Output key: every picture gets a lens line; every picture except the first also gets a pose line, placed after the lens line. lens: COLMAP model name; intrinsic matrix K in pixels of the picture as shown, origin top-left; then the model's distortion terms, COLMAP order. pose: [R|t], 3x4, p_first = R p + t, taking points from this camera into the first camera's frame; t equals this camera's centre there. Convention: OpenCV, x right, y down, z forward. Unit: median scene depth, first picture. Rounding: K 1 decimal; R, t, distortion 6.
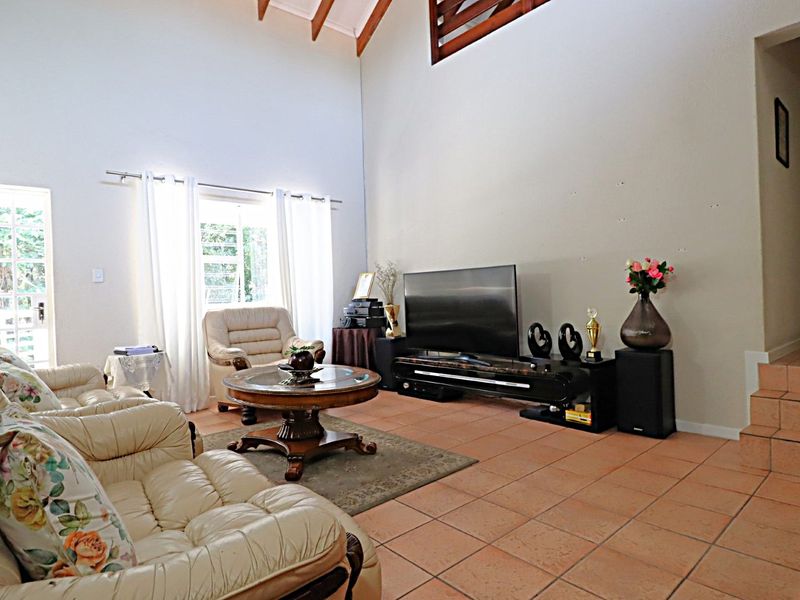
lens RADIAL K [[452.6, 0, 409.6], [0, 452.6, 297.4], [0, 0, 1]] dist [0.021175, -0.025621]
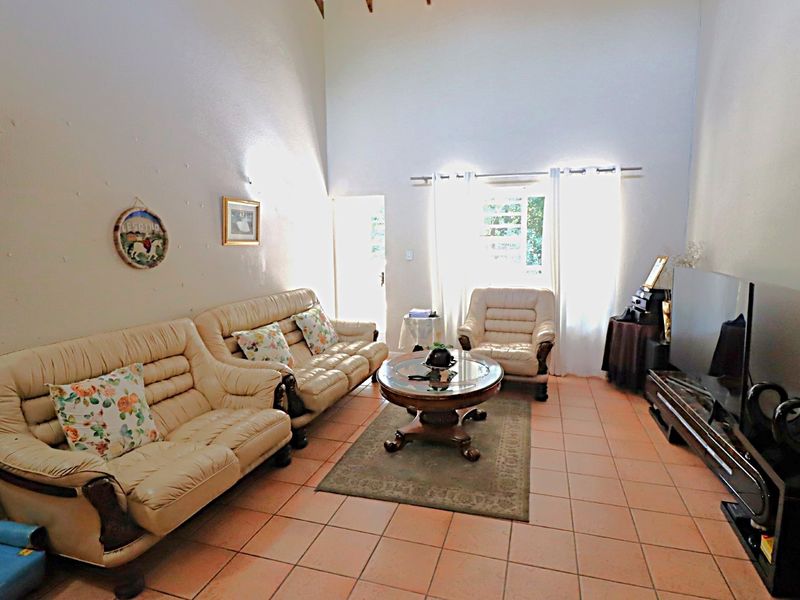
lens RADIAL K [[452.6, 0, 409.6], [0, 452.6, 297.4], [0, 0, 1]] dist [0.021175, -0.025621]
pose [[0.542716, 0.137668, -0.828557, 0.547870], [-0.021569, 0.988435, 0.150104, -0.149045], [0.839639, -0.063593, 0.539409, 0.292932]]
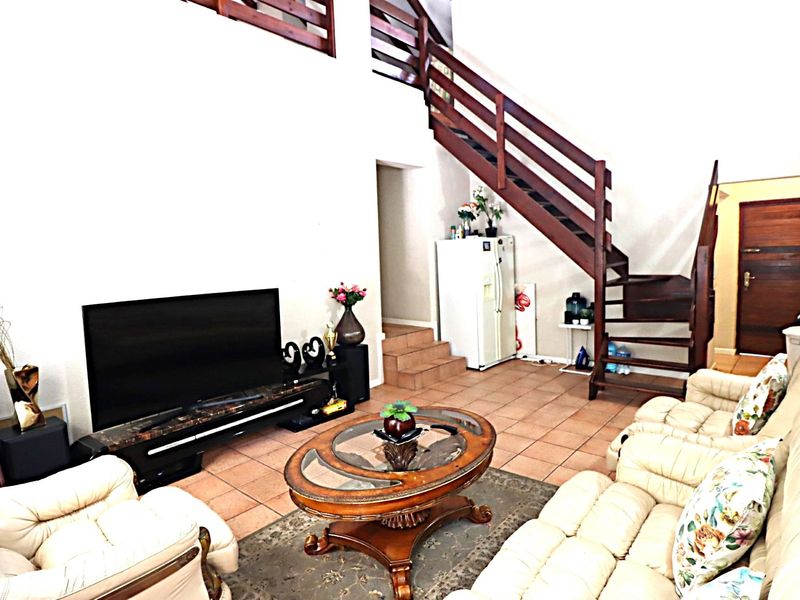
lens RADIAL K [[452.6, 0, 409.6], [0, 452.6, 297.4], [0, 0, 1]] dist [0.021175, -0.025621]
pose [[-0.116227, -0.049159, 0.992005, -0.882636], [0.040209, 0.997723, 0.054153, -0.102254], [-0.992408, 0.046181, -0.113986, 0.926481]]
